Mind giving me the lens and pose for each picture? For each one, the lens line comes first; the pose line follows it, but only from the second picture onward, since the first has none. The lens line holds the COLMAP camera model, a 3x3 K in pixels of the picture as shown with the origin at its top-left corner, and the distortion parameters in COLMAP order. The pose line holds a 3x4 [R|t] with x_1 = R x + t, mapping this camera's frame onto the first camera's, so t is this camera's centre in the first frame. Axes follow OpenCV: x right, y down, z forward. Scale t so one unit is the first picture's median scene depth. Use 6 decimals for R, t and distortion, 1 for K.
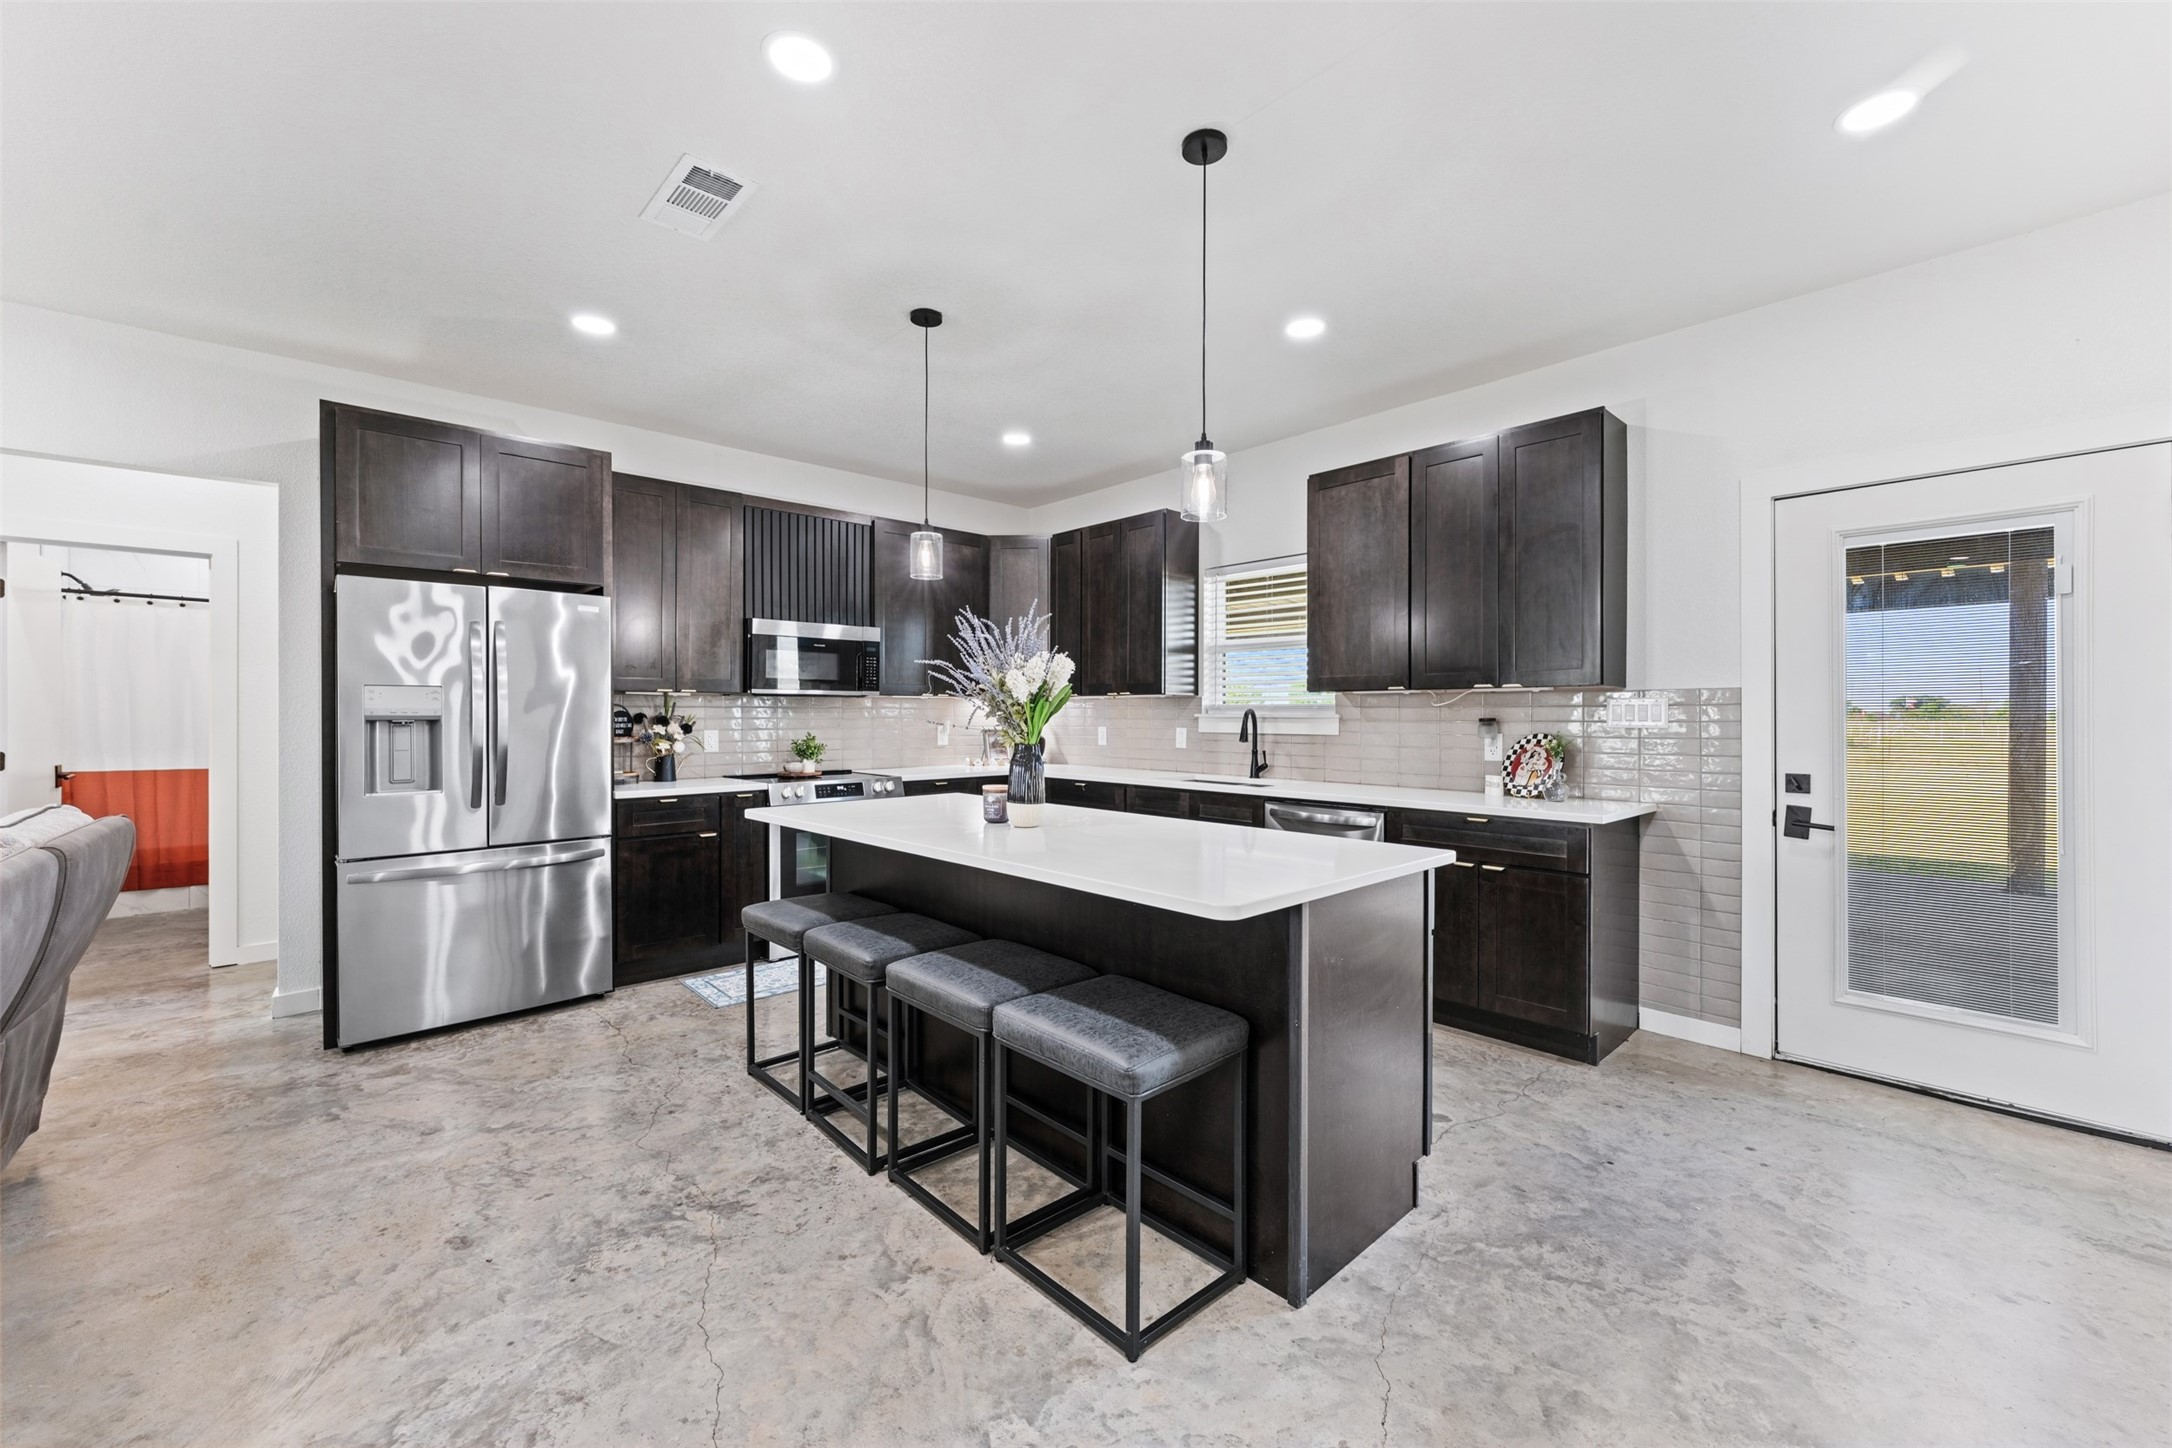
lens RADIAL K [[863.5, 0, 1081.6], [0, 863.5, 714.7], [0, 0, 1]] dist [-0.000579, -0.000656]
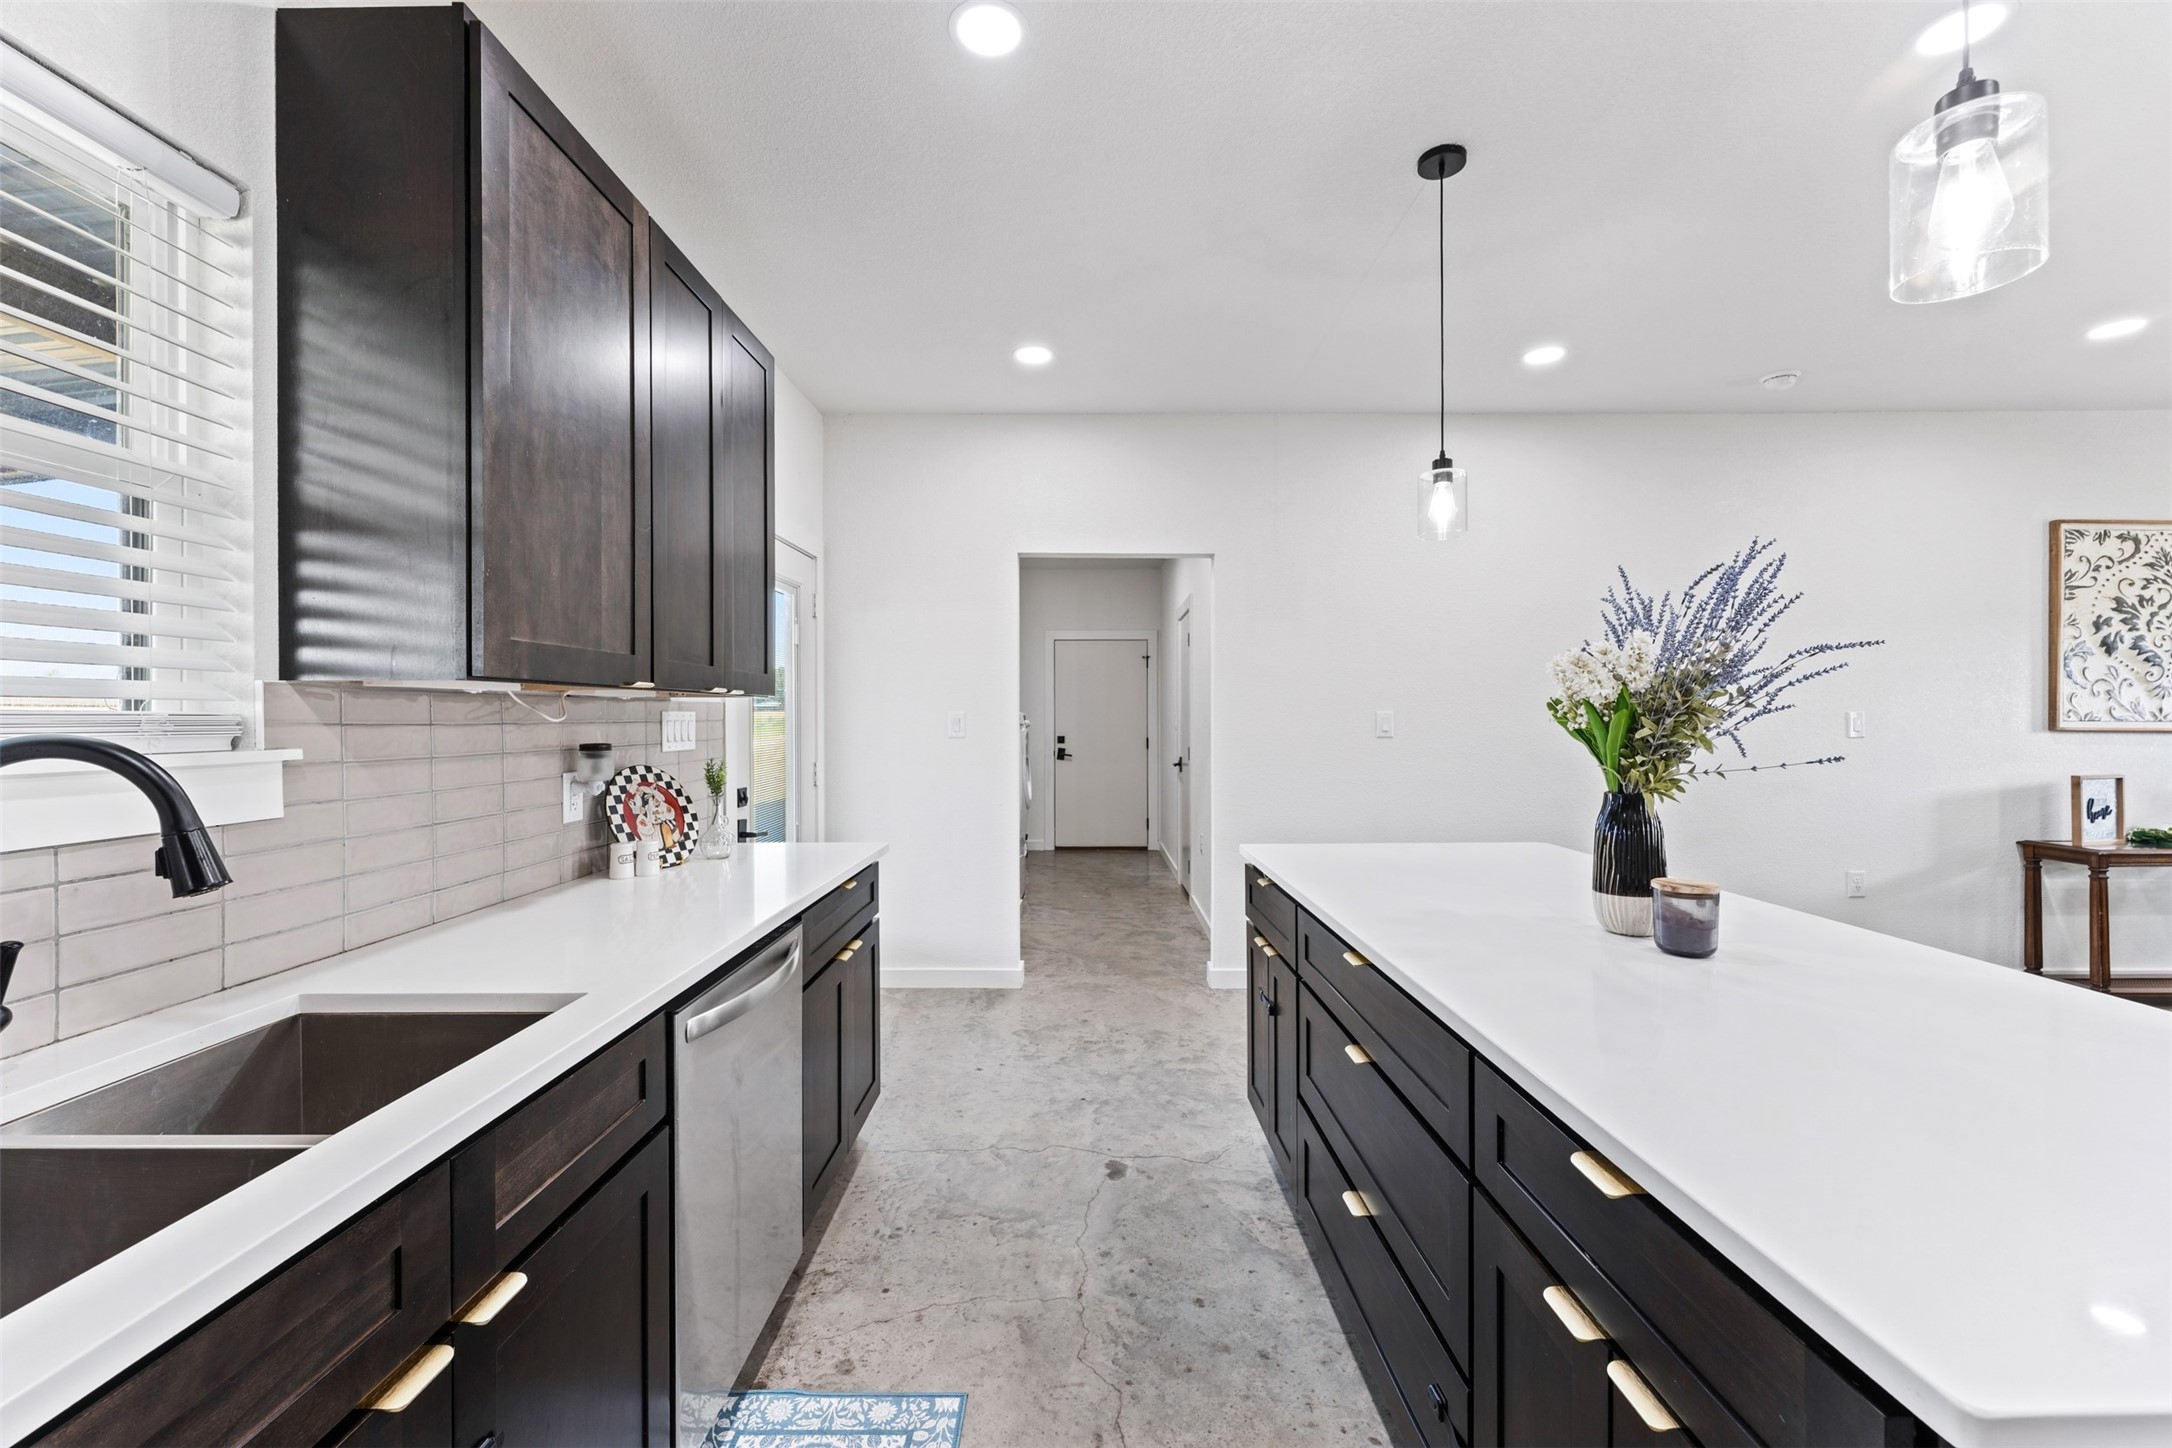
lens RADIAL K [[863.5, 0, 1081.6], [0, 863.5, 714.7], [0, 0, 1]] dist [-0.000579, -0.000656]
pose [[-0.735560, 0.001275, 0.677458, -0.143950], [0.000672, 0.999999, -0.001152, -0.015108], [-0.677459, -0.000393, -0.735560, 1.287955]]
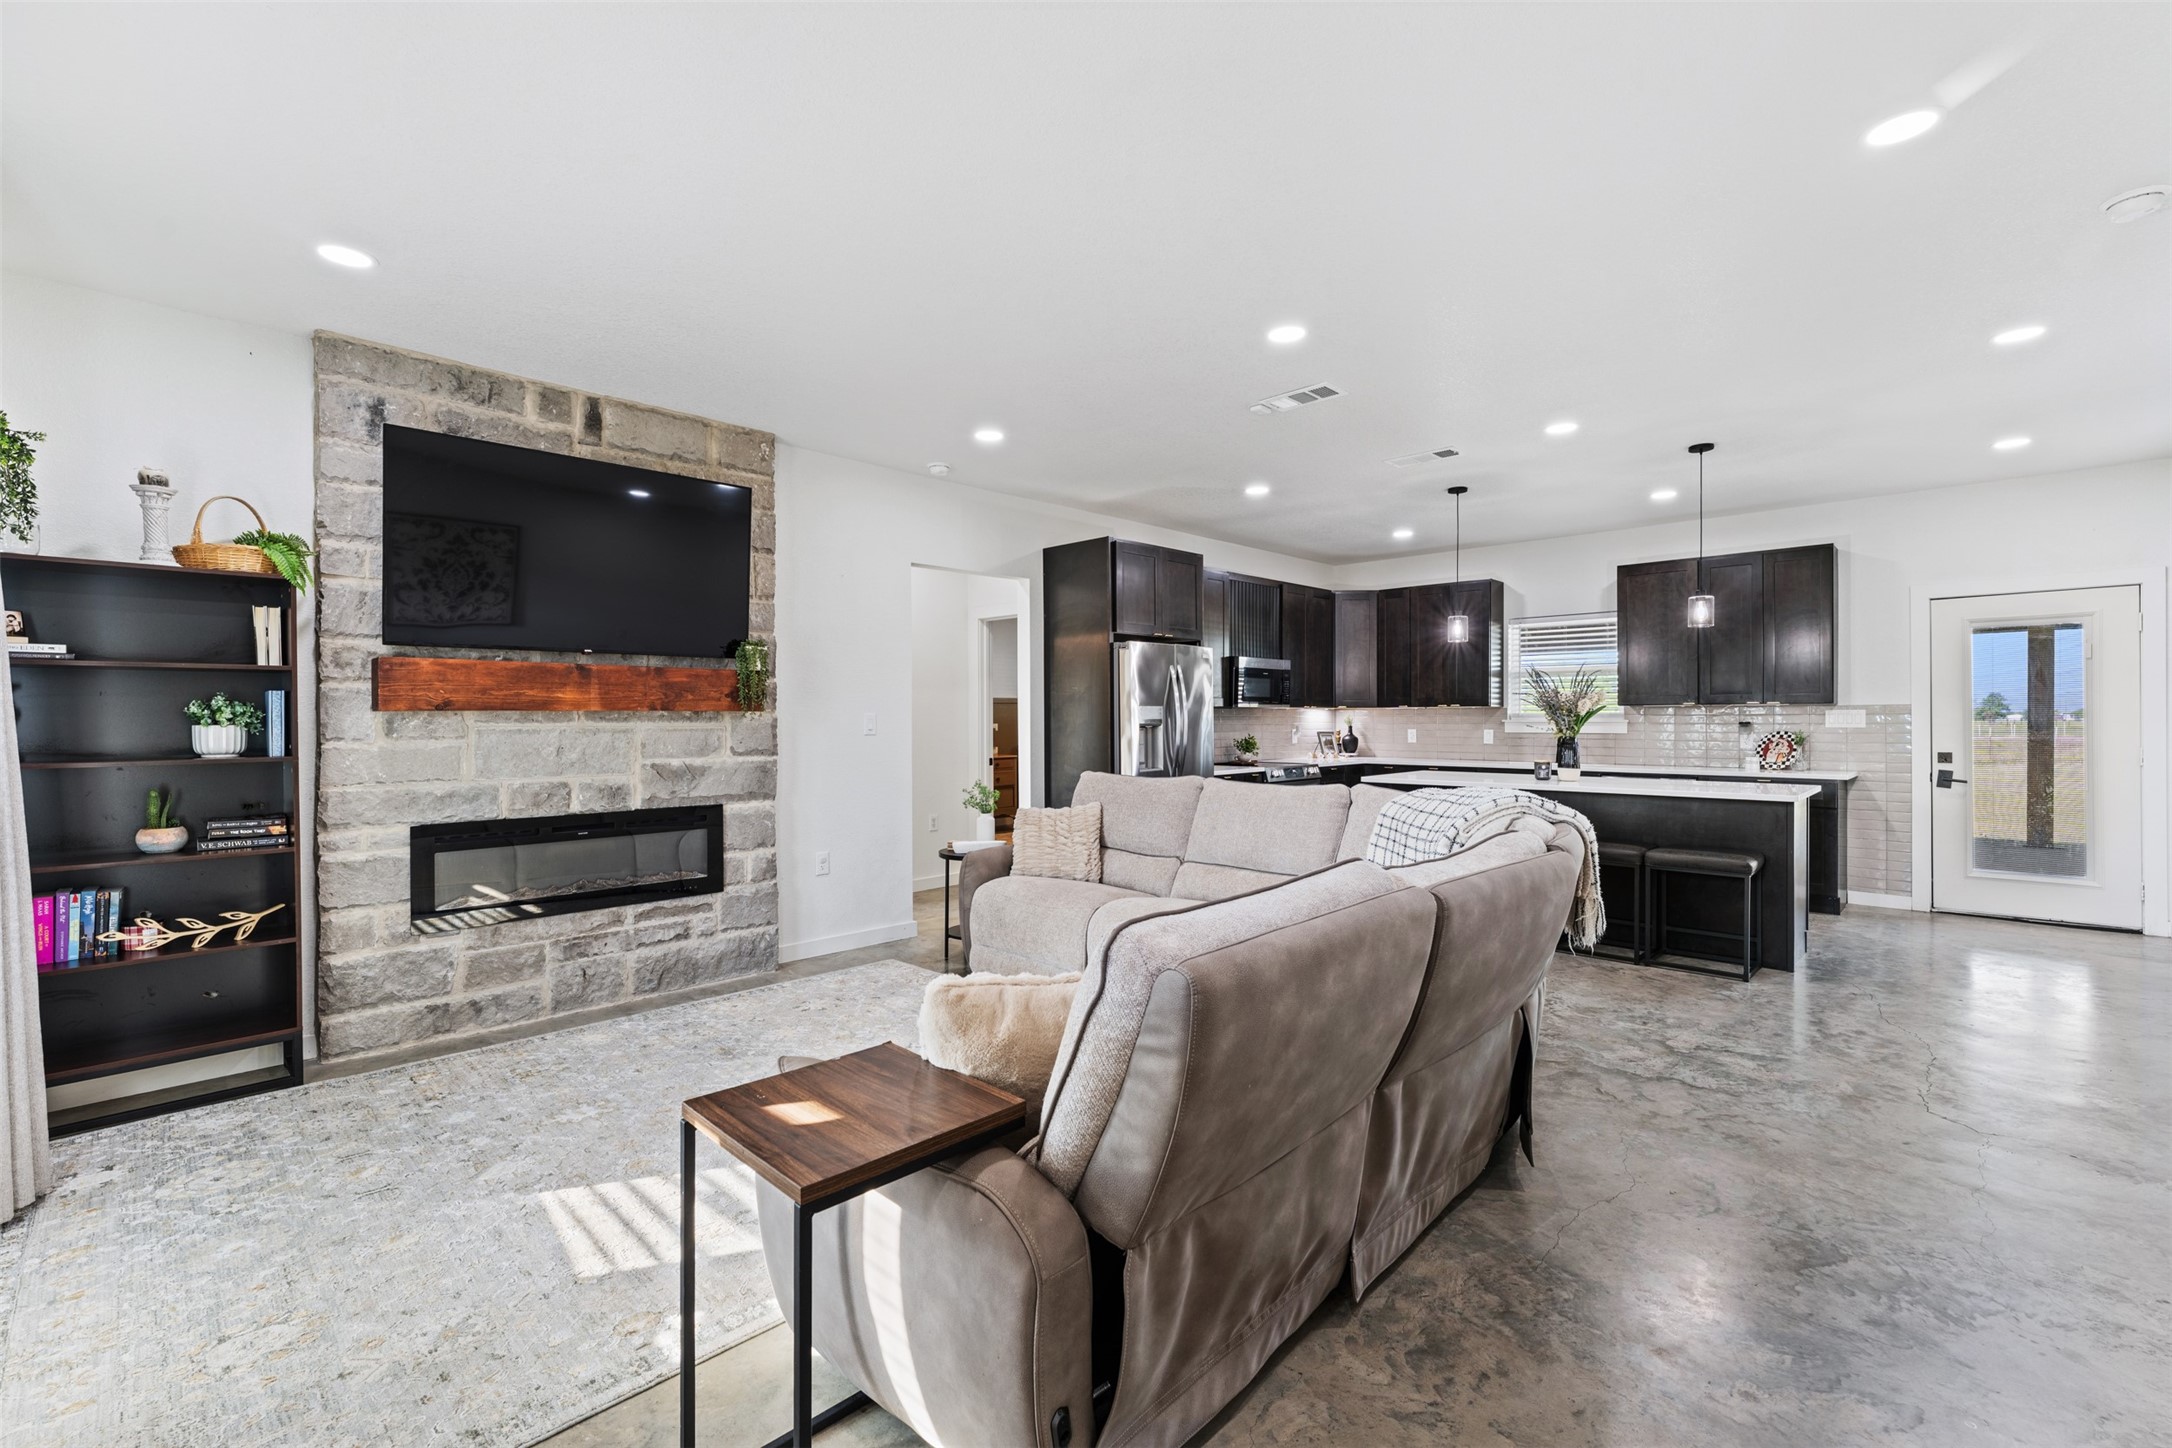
lens RADIAL K [[939.7, 0, 1083.7], [0, 939.7, 713.9], [0, 0, 1]] dist [0.000981, 0.000140]
pose [[0.998259, -0.004150, 0.058834, -0.949177], [0.004425, 0.999980, -0.004533, -0.009814], [-0.058814, 0.004786, 0.998257, -0.754301]]
